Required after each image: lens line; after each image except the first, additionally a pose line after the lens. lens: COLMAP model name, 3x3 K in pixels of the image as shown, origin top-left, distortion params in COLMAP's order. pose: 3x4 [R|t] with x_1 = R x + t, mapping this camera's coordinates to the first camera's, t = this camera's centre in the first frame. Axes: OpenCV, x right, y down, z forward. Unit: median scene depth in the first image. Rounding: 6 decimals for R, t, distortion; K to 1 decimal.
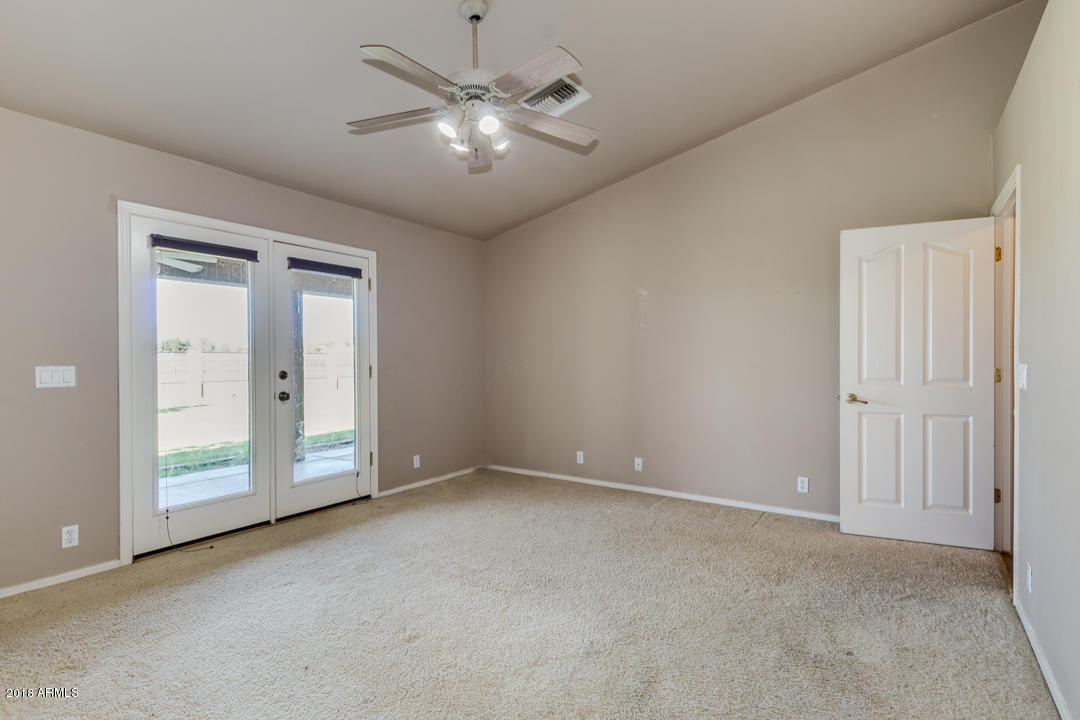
lens RADIAL K [[533.6, 0, 540.1], [0, 533.6, 358.2], [0, 0, 1]] dist [0.015742, -0.001643]
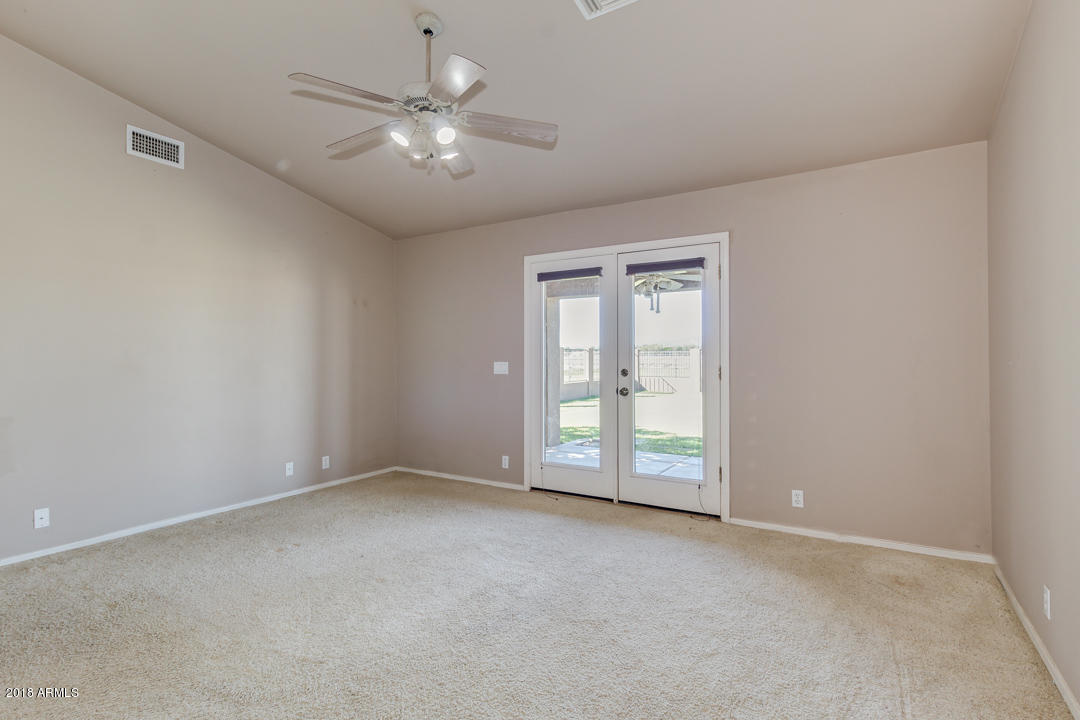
lens RADIAL K [[521.1, 0, 541.8], [0, 521.1, 360.8], [0, 0, 1]] dist [-0.000159, 0.000296]
pose [[0.050337, 0.002597, -0.998729, 0.591295], [-0.002348, 0.999994, 0.002482, 0.004781], [0.998730, 0.002220, 0.050343, 0.783137]]
